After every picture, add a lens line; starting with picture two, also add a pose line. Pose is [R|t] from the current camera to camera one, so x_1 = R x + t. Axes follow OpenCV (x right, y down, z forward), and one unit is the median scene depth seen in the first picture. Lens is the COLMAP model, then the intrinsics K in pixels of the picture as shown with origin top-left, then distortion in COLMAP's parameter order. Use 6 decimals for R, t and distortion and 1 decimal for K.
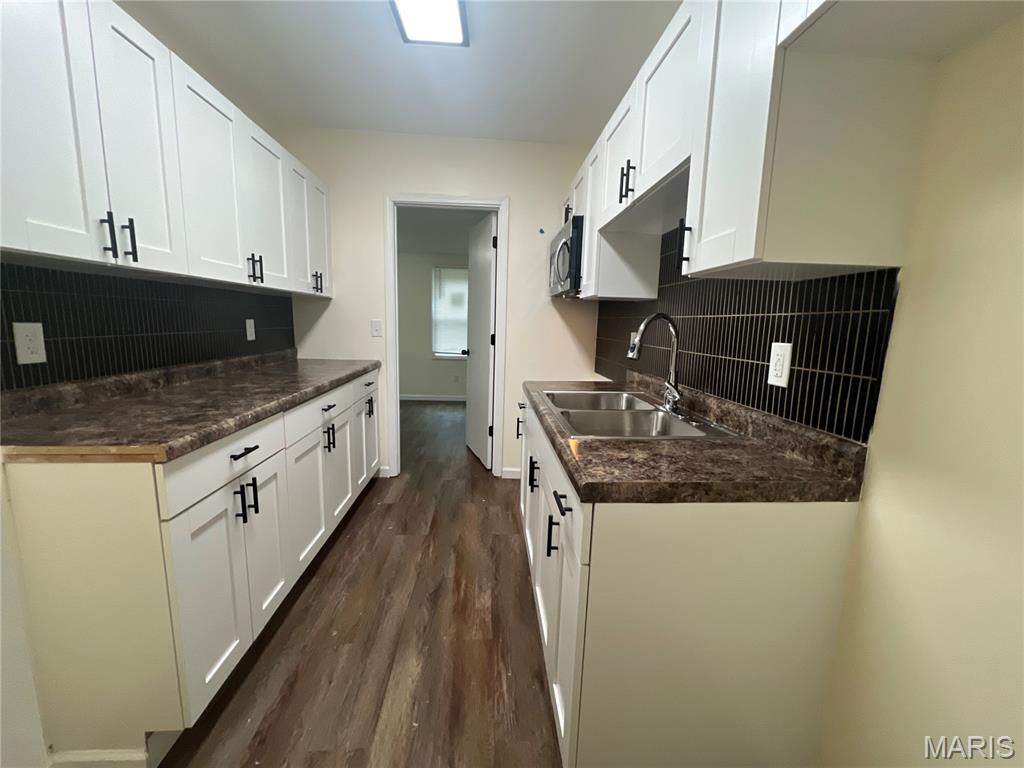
lens RADIAL K [[411.8, 0, 512.0], [0, 411.8, 384.0], [0, 0, 1]] dist [-0.000381, 0.000064]
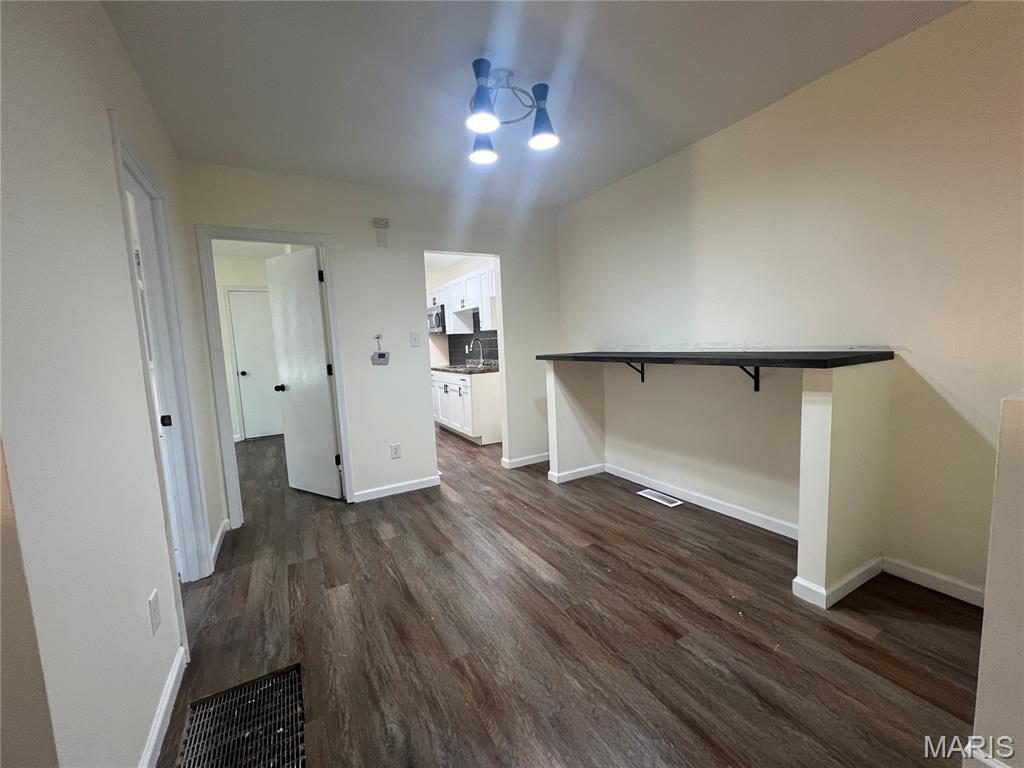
lens RADIAL K [[411.8, 0, 512.0], [0, 411.8, 384.0], [0, 0, 1]] dist [-0.000381, 0.000064]
pose [[0.898382, -0.109499, 0.425347, -0.980275], [0.132191, 0.990931, -0.024102, 0.368353], [-0.418850, 0.077880, 0.904709, -2.478224]]
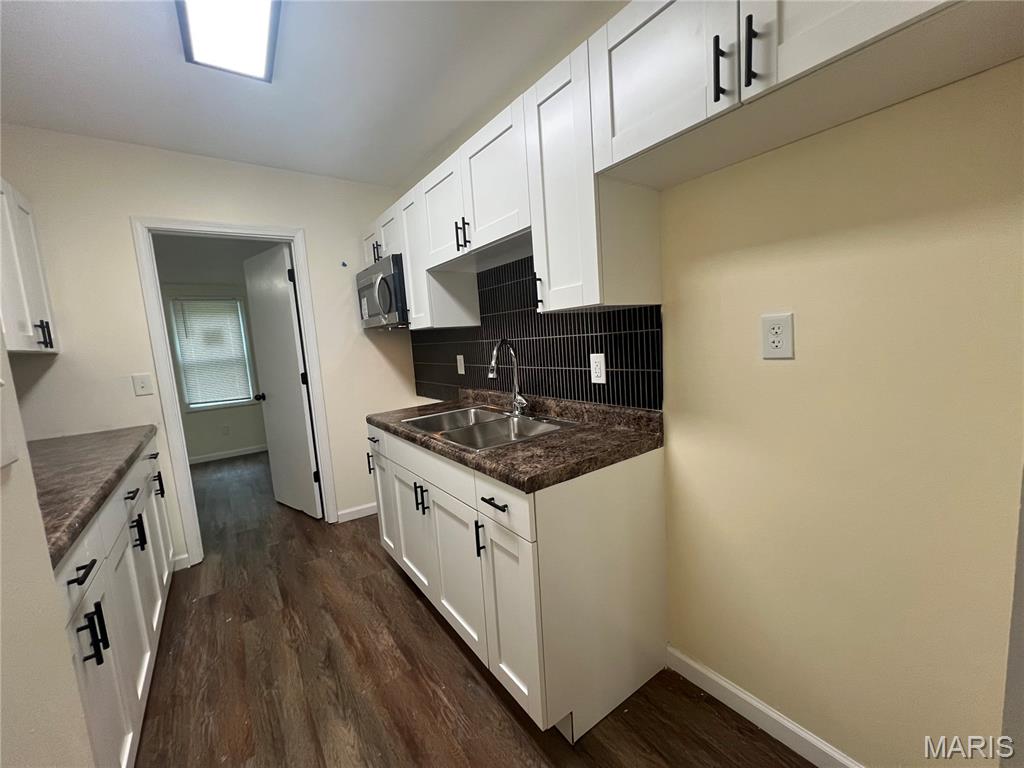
lens RADIAL K [[411.8, 0, 512.0], [0, 411.8, 384.0], [0, 0, 1]] dist [-0.000381, 0.000064]
pose [[0.842513, -0.144976, 0.518801, -0.291852], [0.169503, 0.985530, 0.000134, -0.036015], [-0.511313, 0.087825, 0.854895, -0.065476]]
